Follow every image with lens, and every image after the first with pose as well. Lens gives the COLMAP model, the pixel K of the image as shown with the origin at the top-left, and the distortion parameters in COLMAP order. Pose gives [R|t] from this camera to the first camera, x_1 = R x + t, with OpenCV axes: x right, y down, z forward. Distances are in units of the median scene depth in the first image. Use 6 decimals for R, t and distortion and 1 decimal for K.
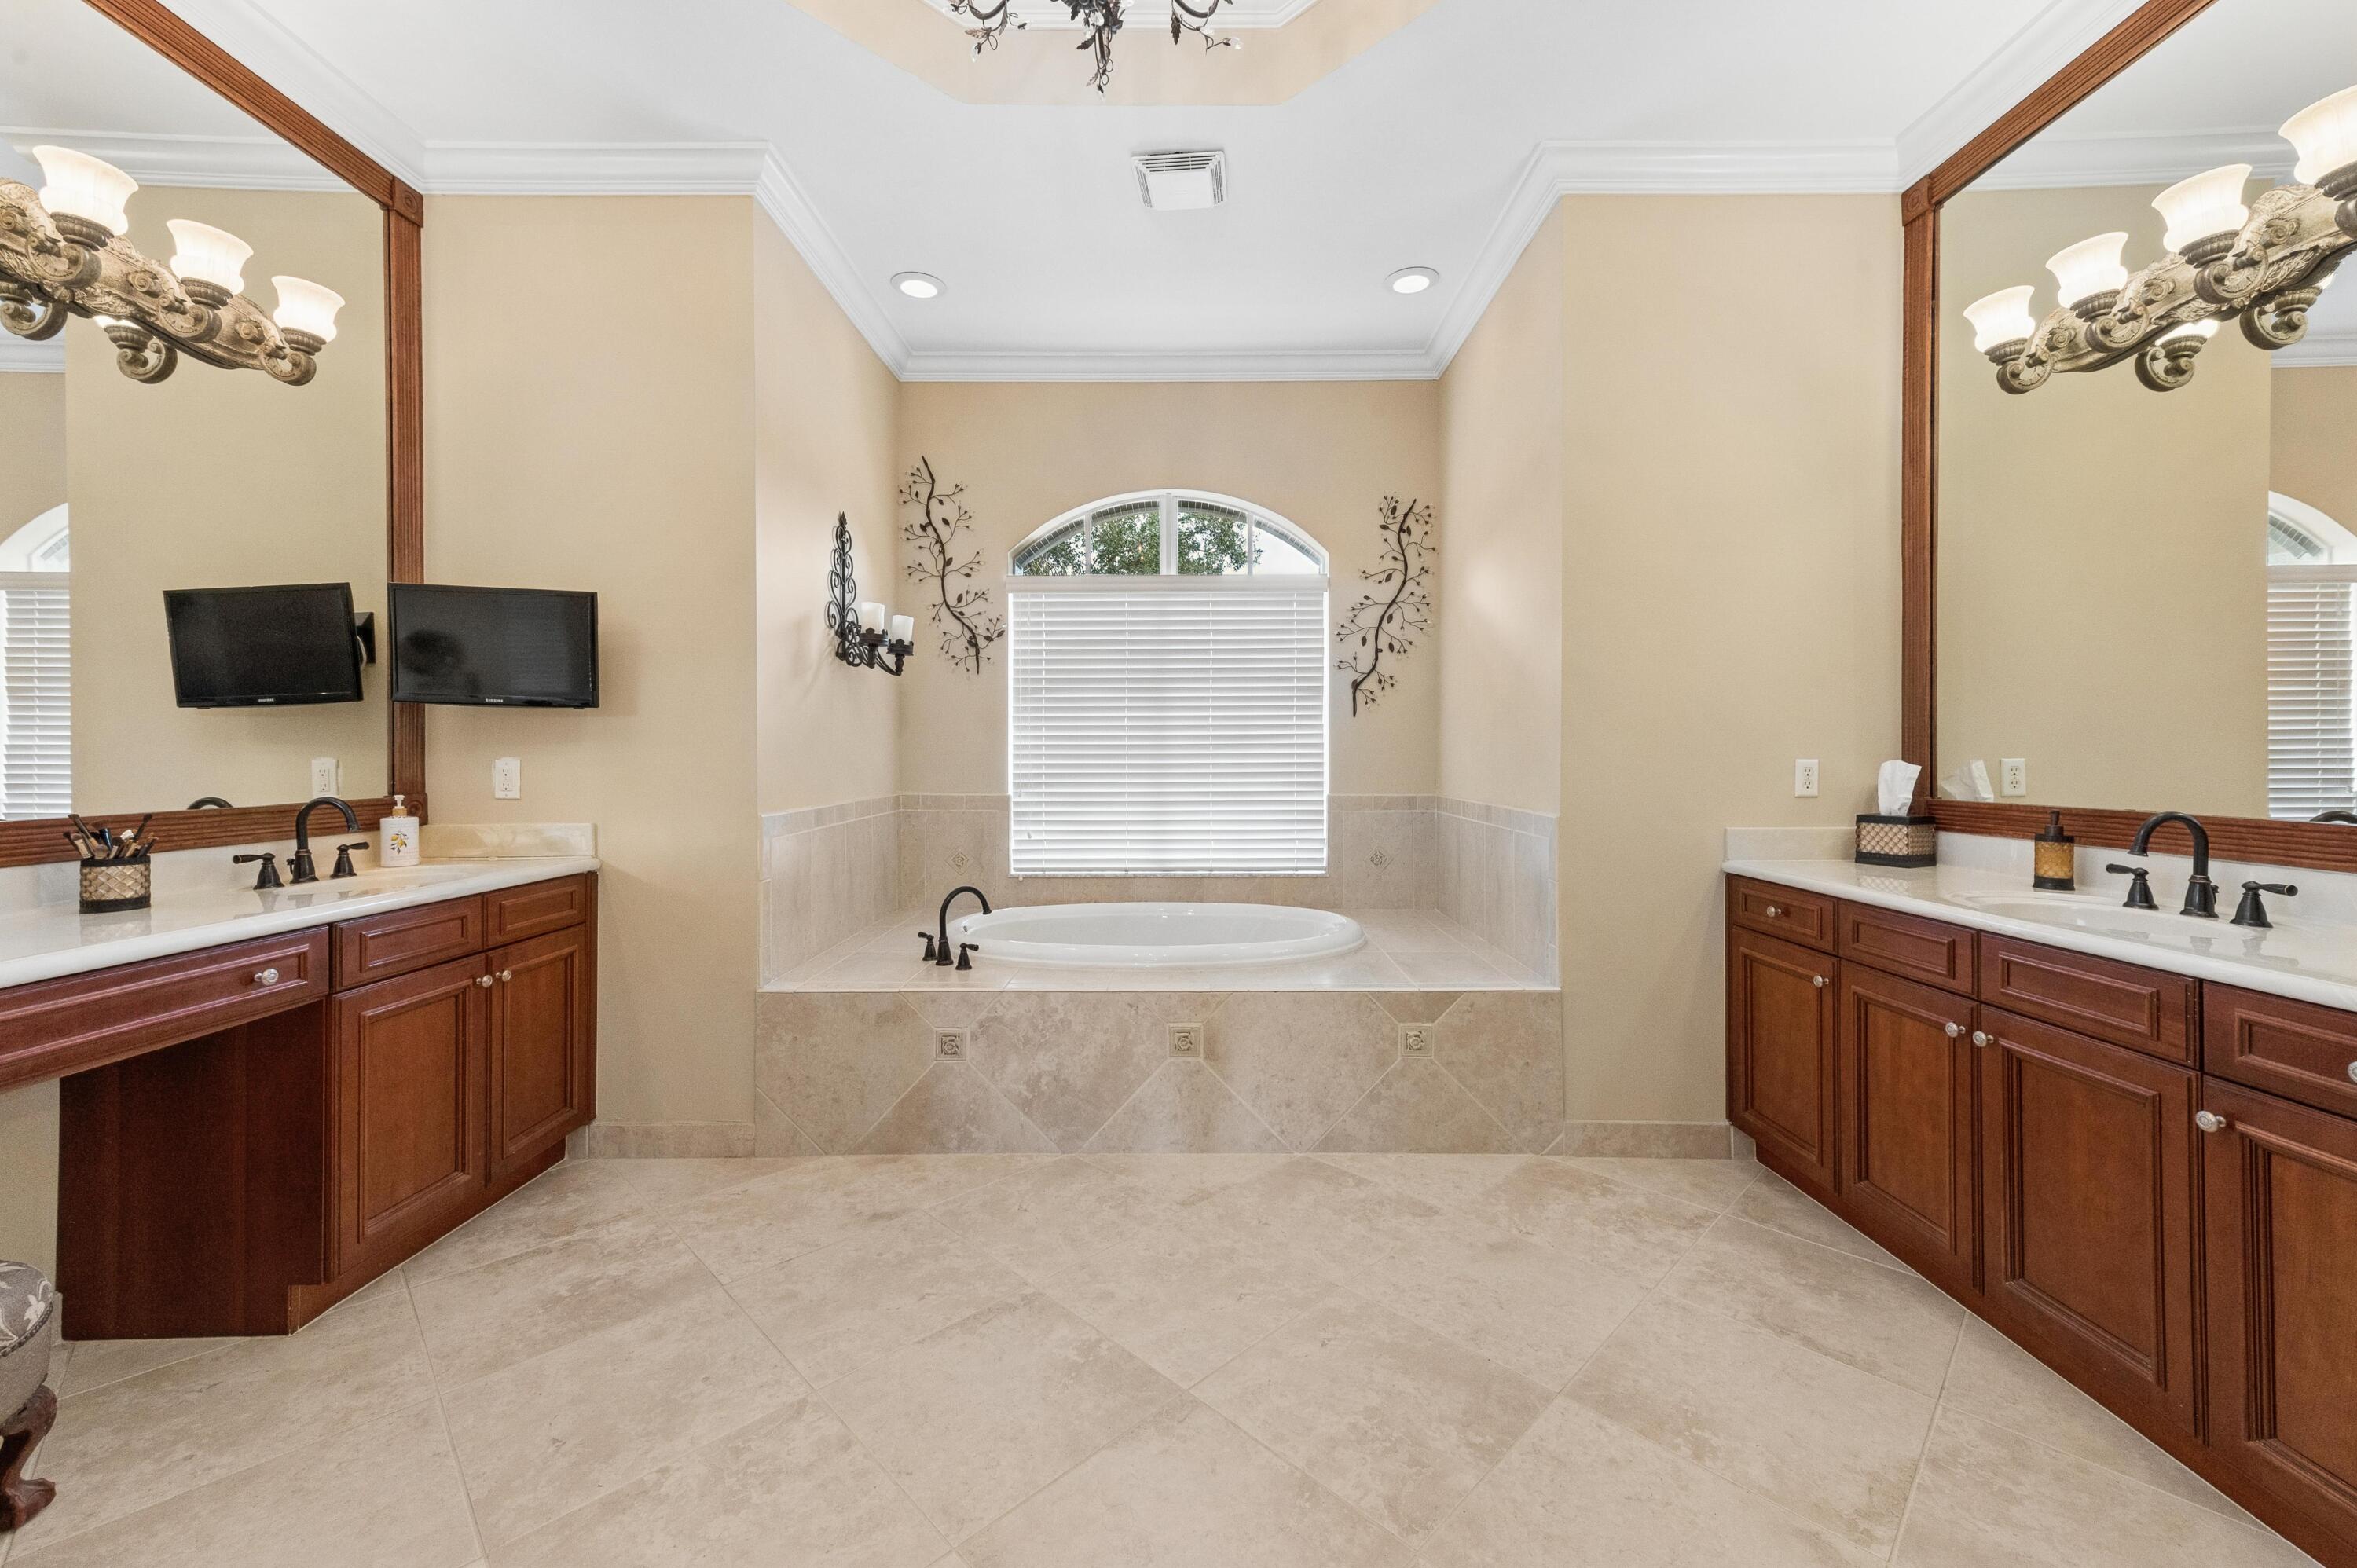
lens RADIAL K [[934.9, 0, 1197.3], [0, 934.9, 774.7], [0, 0, 1]] dist [0.020746, -0.000489]
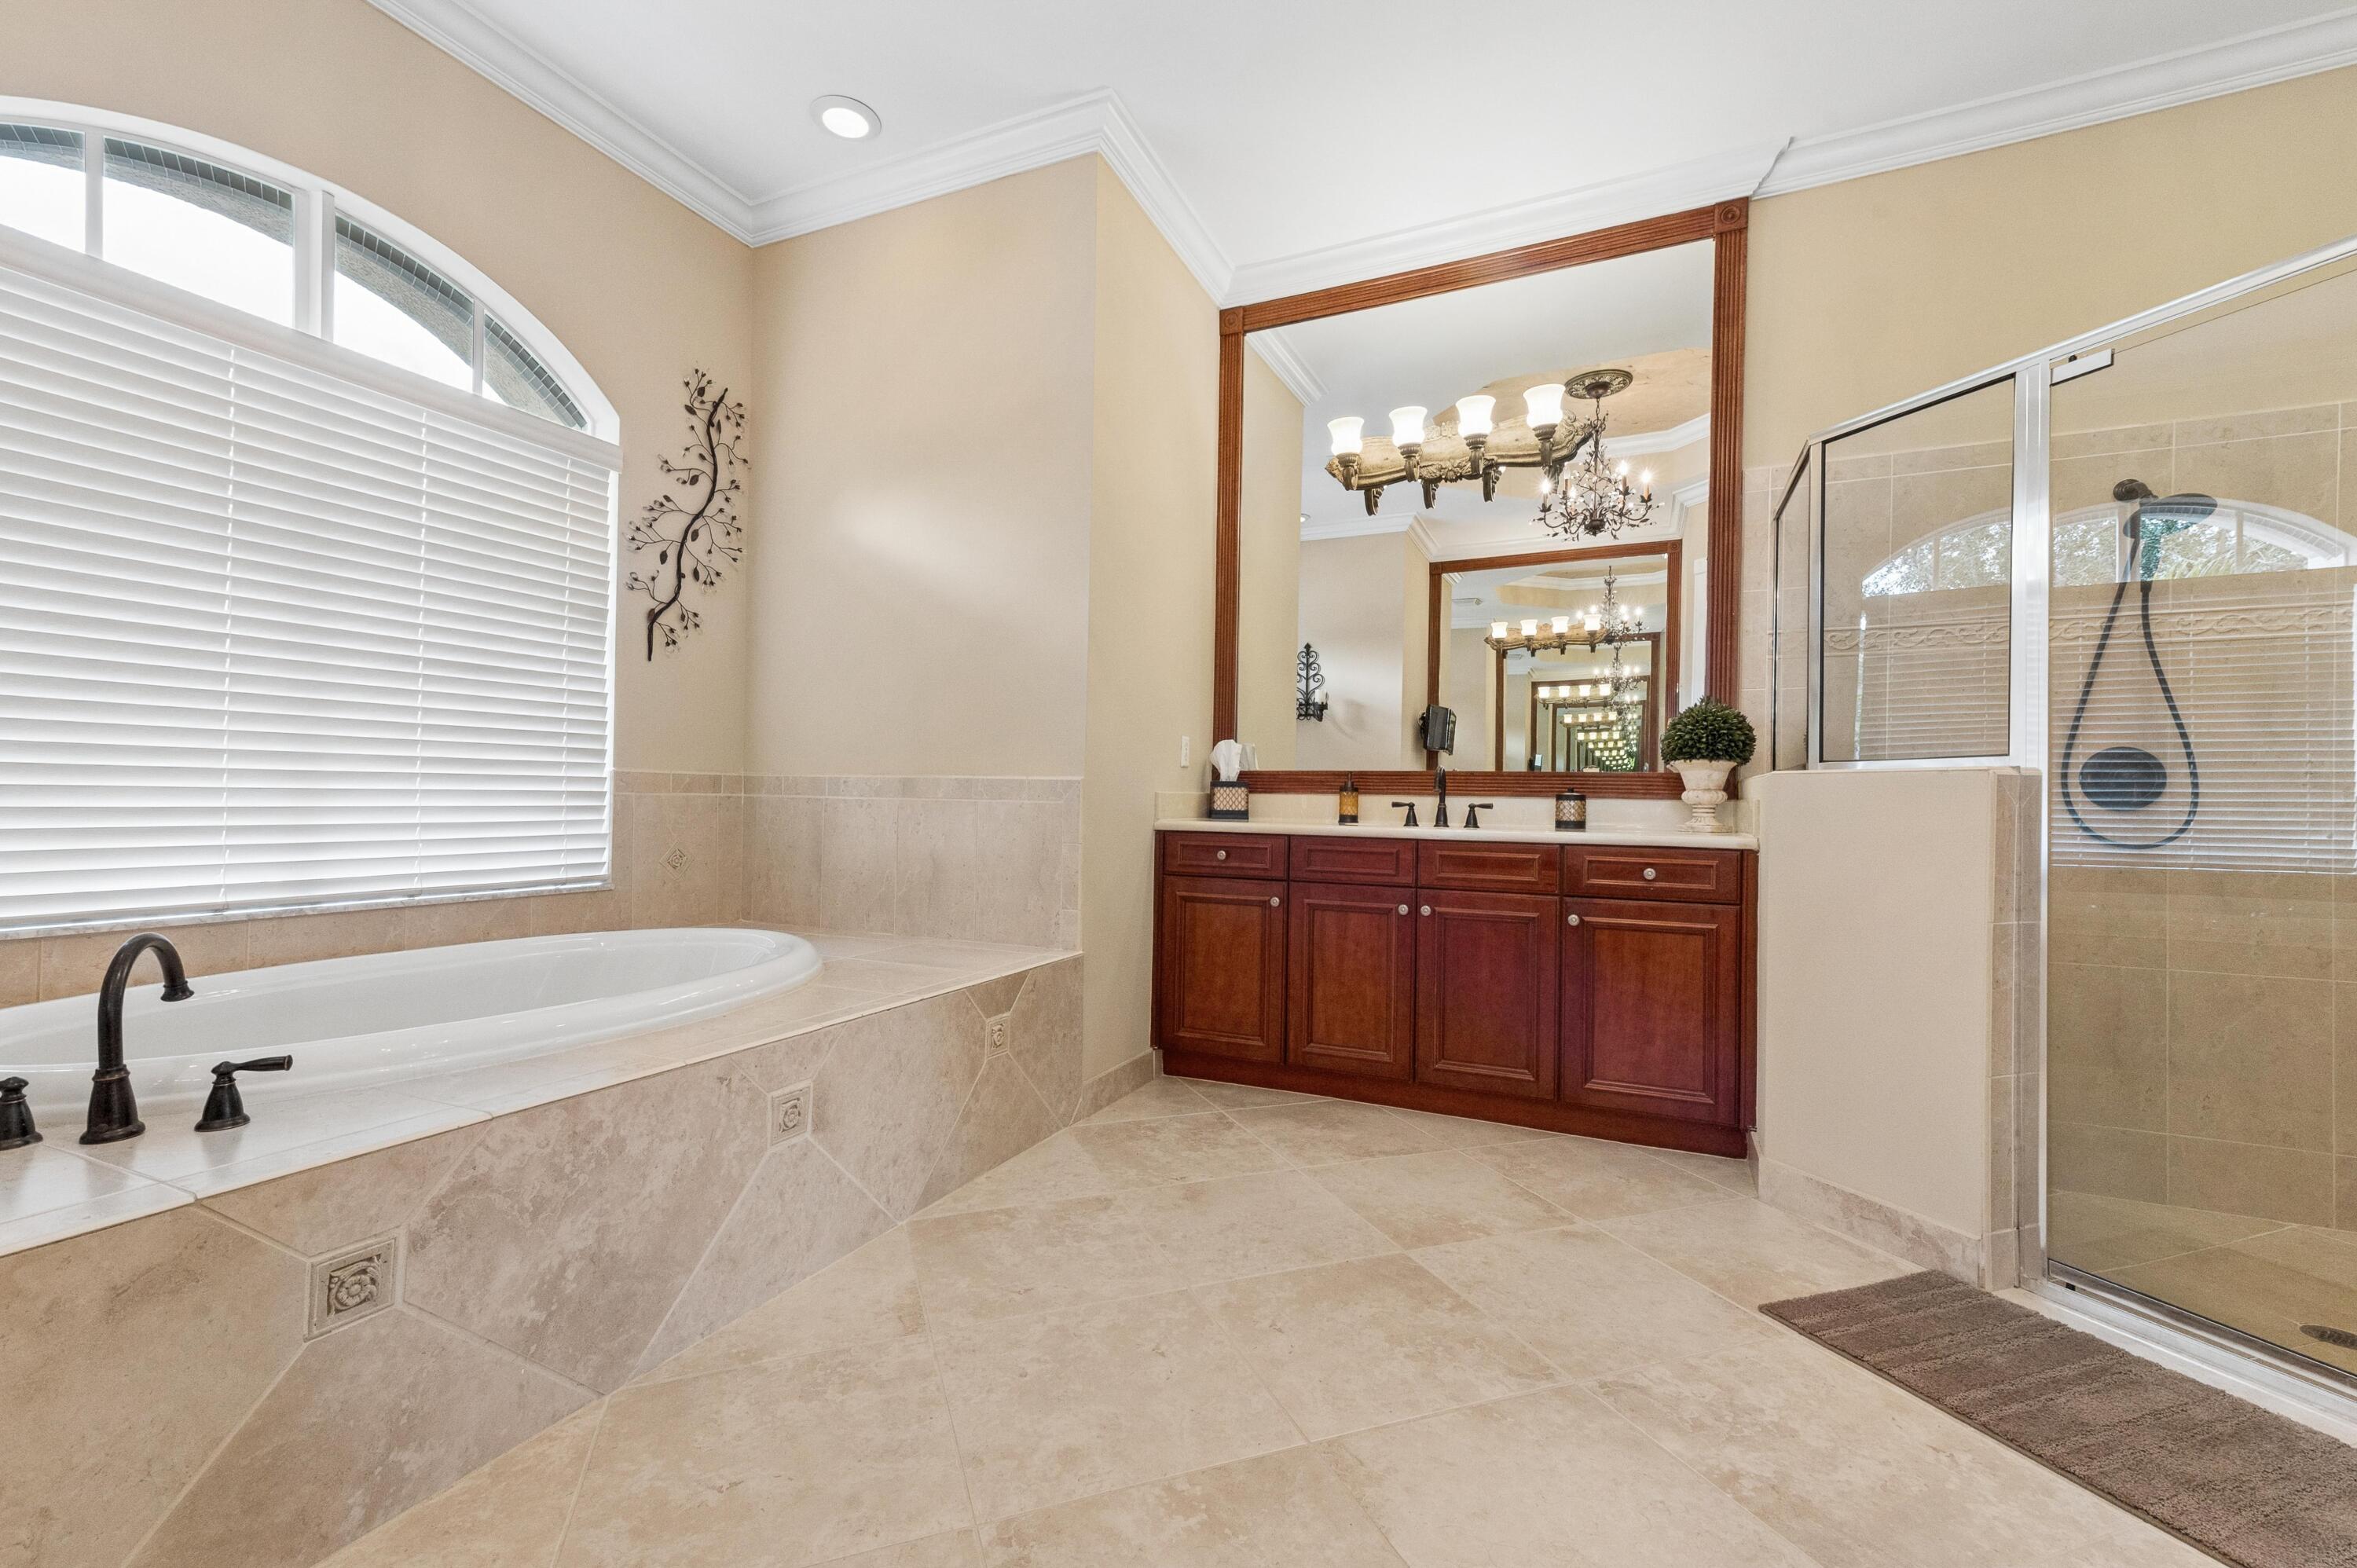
lens RADIAL K [[976.0, 0, 1184.0], [0, 976.0, 807.3], [0, 0, 1]] dist [0.019454, -0.000714]
pose [[0.419704, -0.002880, 0.907656, -0.505971], [0.003933, 0.999991, 0.001354, 0.074535], [-0.907652, 0.003001, 0.419712, 0.471280]]
